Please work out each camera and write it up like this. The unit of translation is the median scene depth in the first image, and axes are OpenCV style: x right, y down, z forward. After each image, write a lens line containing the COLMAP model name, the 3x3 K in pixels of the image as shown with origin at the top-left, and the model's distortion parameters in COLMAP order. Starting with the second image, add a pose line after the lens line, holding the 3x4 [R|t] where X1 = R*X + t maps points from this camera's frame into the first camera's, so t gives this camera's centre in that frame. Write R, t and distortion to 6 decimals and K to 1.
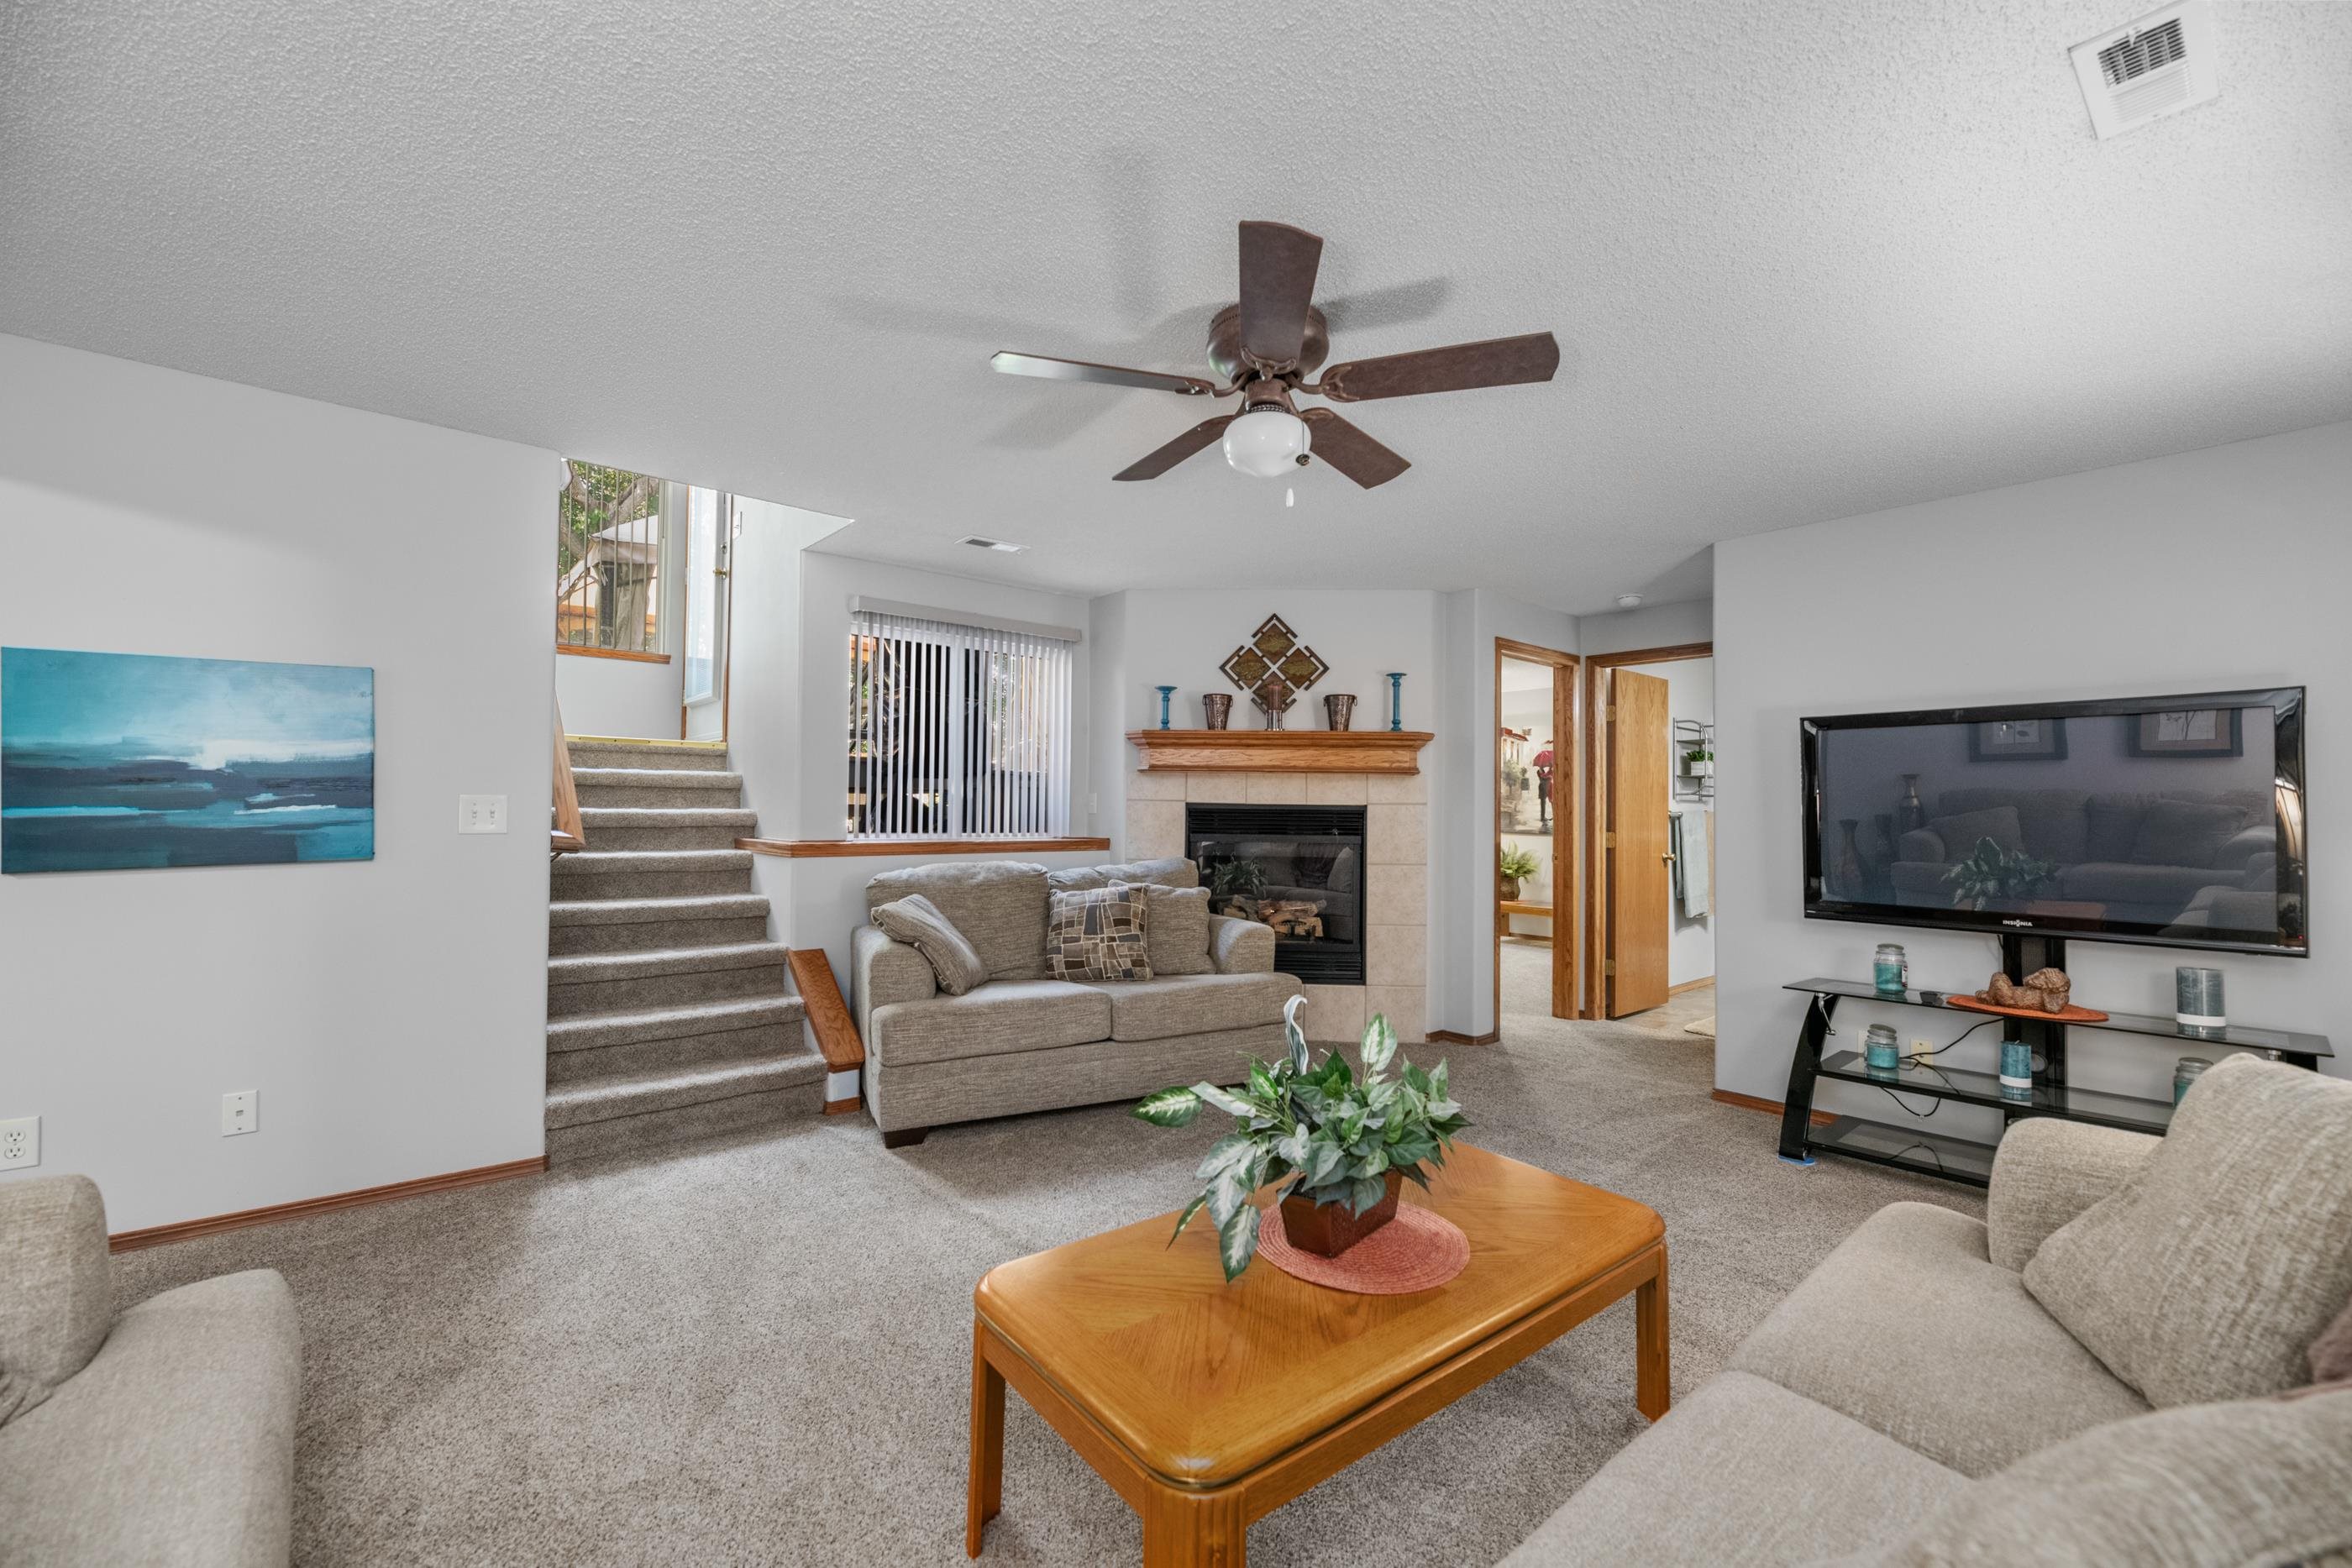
lens RADIAL K [[949.1, 0, 1166.8], [0, 949.1, 788.1], [0, 0, 1]] dist [-0.001613, -0.002460]
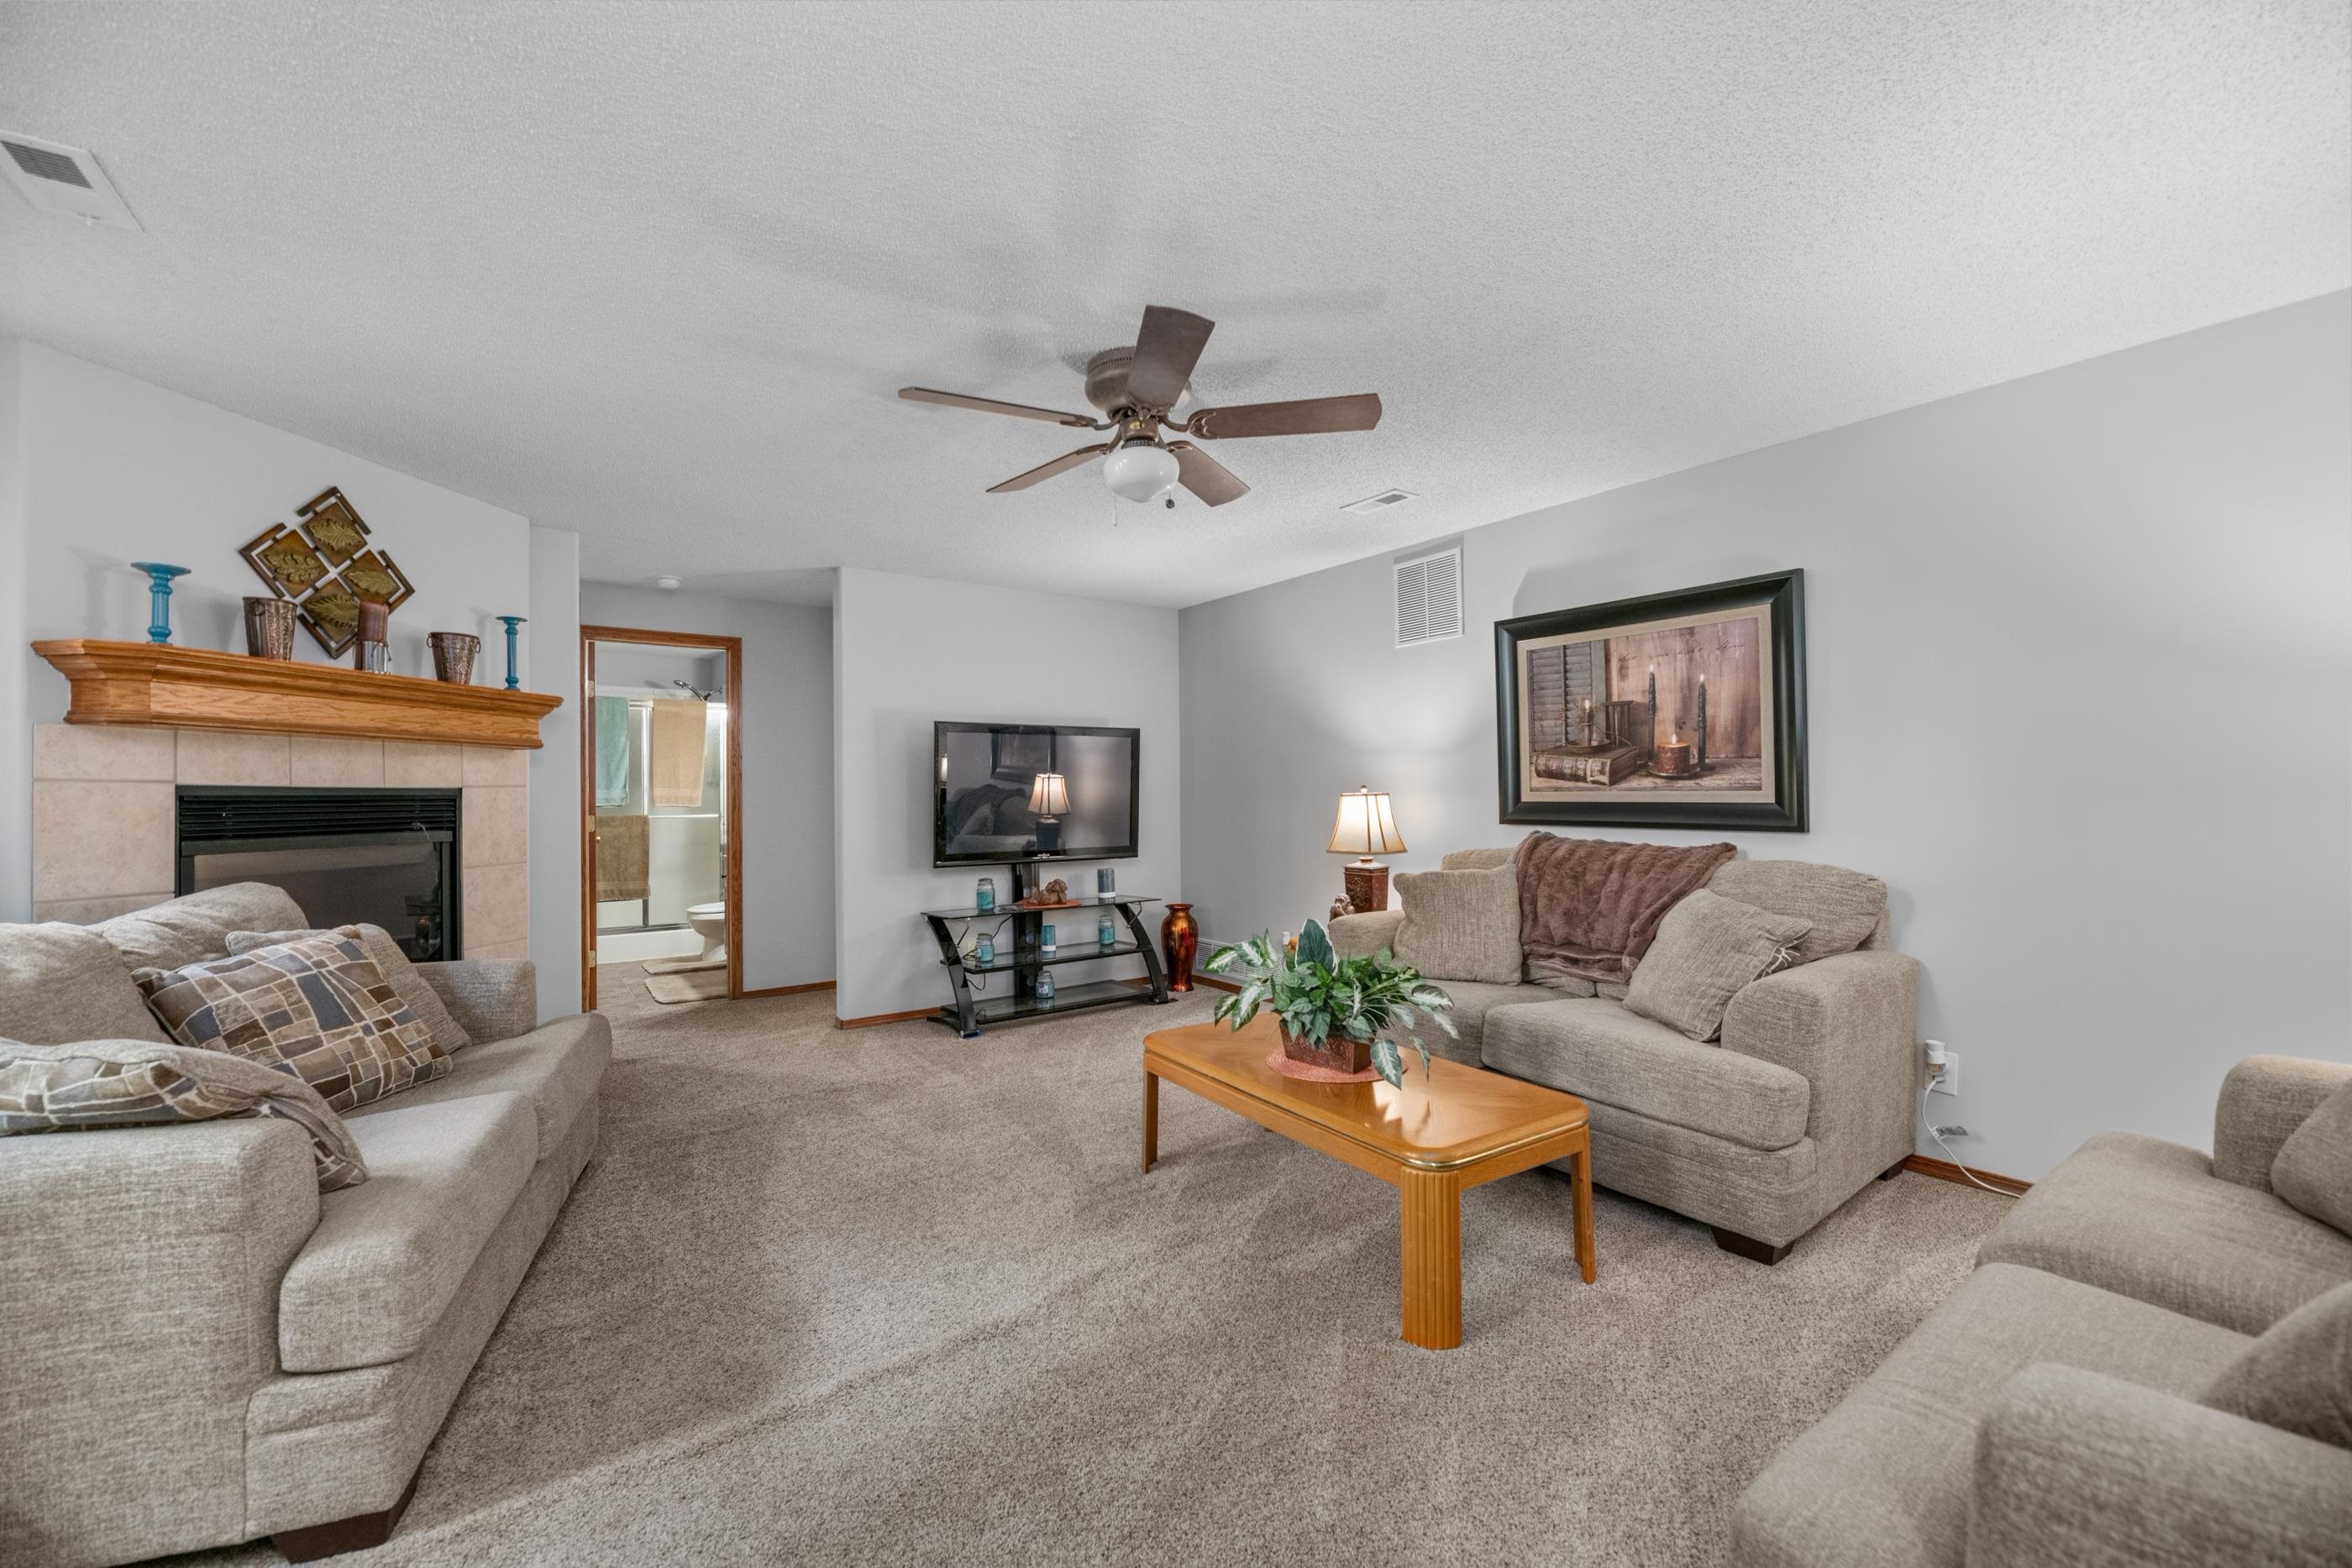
lens RADIAL K [[949.1, 0, 1166.8], [0, 949.1, 788.1], [0, 0, 1]] dist [-0.001613, -0.002460]
pose [[0.090555, -0.005873, 0.995874, -0.483686], [-0.013727, 0.999880, 0.007145, 0.005466], [-0.995797, -0.014318, 0.090463, 0.400833]]
